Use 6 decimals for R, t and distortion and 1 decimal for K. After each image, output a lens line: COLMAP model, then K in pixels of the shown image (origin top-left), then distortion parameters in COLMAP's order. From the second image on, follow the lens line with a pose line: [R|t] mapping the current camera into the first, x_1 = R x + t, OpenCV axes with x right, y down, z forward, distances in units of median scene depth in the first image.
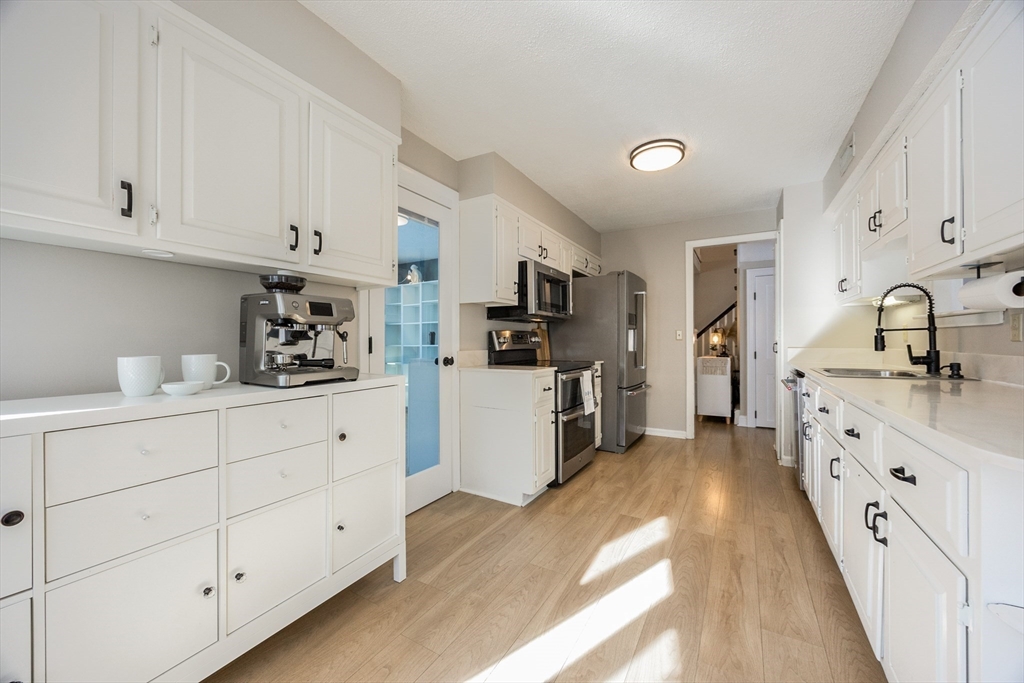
lens RADIAL K [[389.2, 0, 512.1], [0, 389.2, 342.8], [0, 0, 1]] dist [-0.001727, -0.000154]
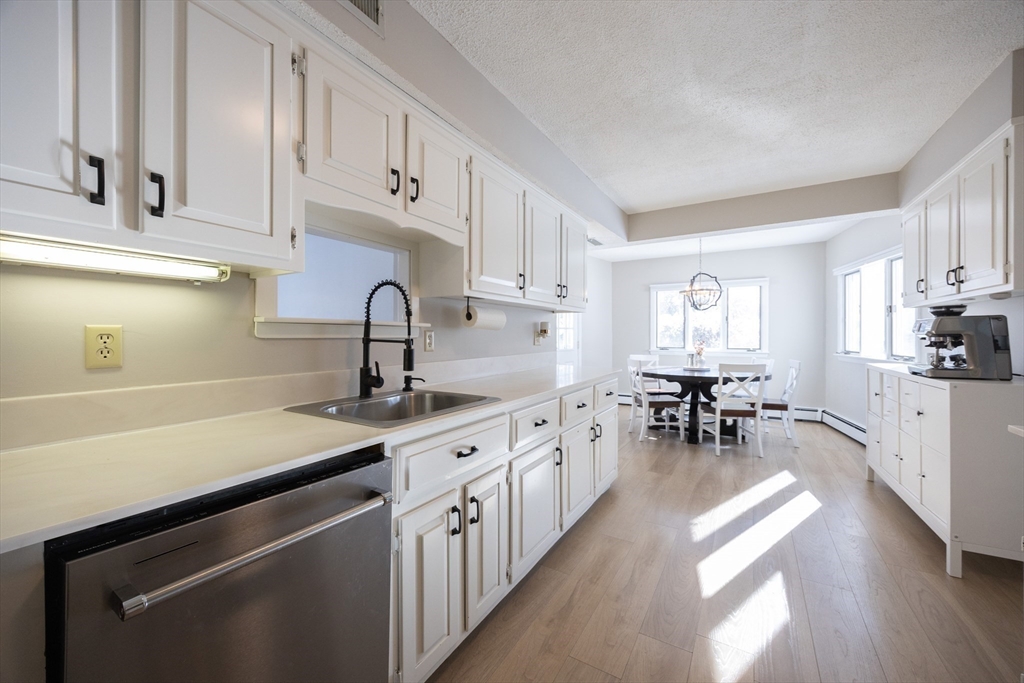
lens RADIAL K [[389.8, 0, 514.6], [0, 389.8, 334.1], [0, 0, 1]] dist [-0.000486, -0.000055]
pose [[-0.999877, 0.005377, 0.014759, 1.077262], [0.005402, 0.999984, 0.001653, -0.069268], [-0.014750, 0.001733, -0.999890, 2.514345]]
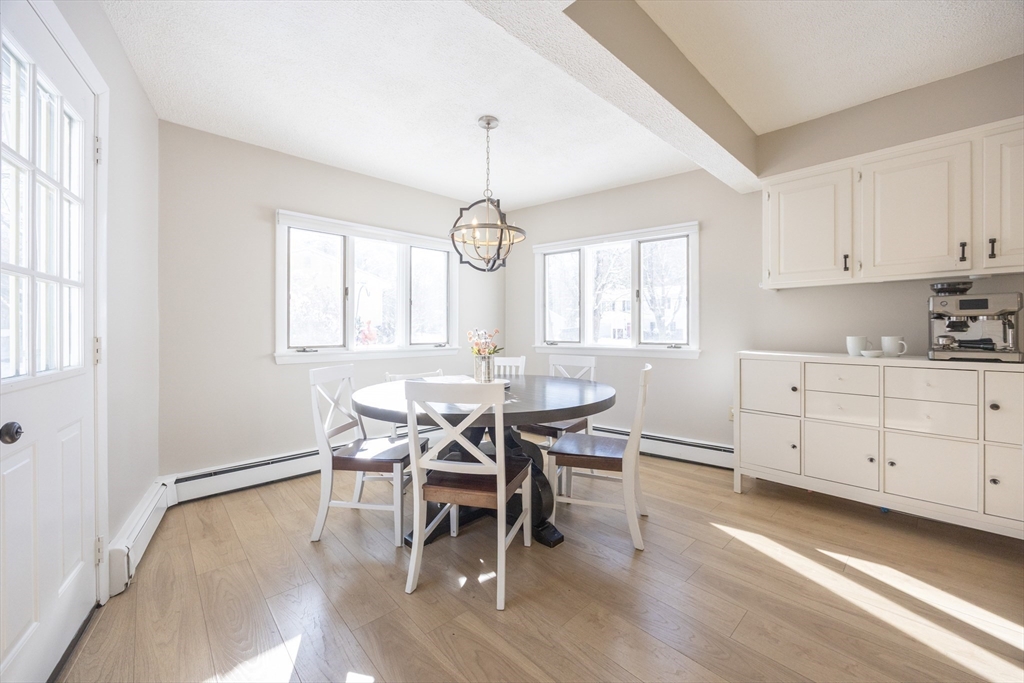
lens RADIAL K [[398.0, 0, 514.4], [0, 398.0, 327.5], [0, 0, 1]] dist [-0.000816, -0.000093]
pose [[-0.281086, 0.000812, -0.959682, 1.195653], [0.001136, 0.999999, 0.000513, -0.011370], [0.959682, -0.000946, -0.281087, -0.102329]]
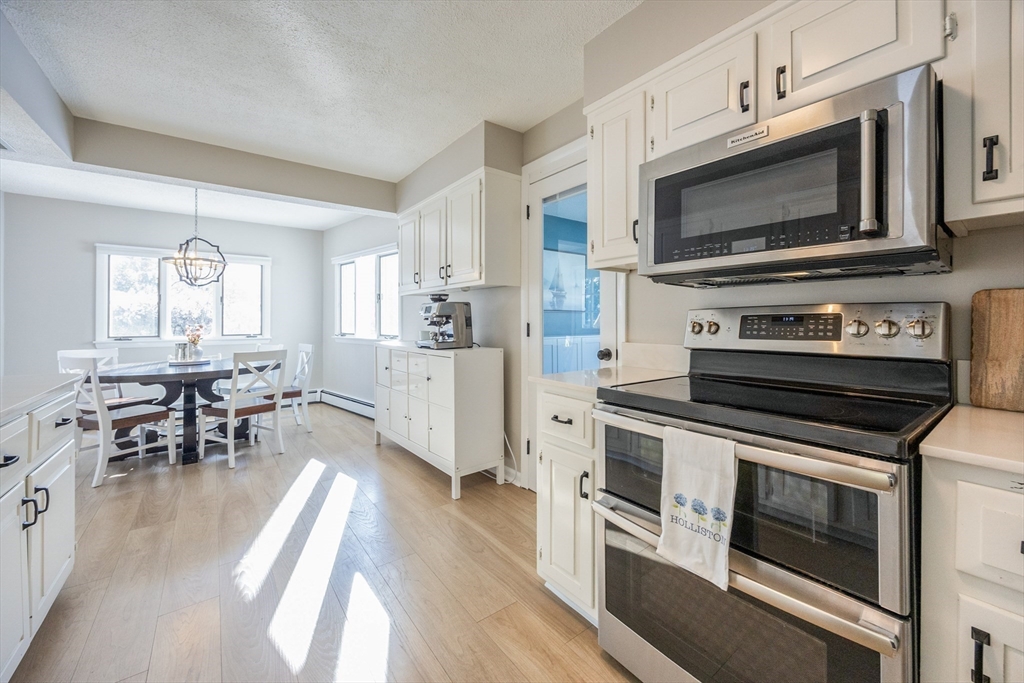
lens RADIAL K [[397.0, 0, 510.5], [0, 397.0, 317.9], [0, 0, 1]] dist [-0.000185, -0.000072]
pose [[-0.383818, -0.001254, -0.923408, 1.150040], [0.002022, 0.999996, -0.002199, -0.040278], [0.923407, -0.002711, -0.383813, 2.089335]]
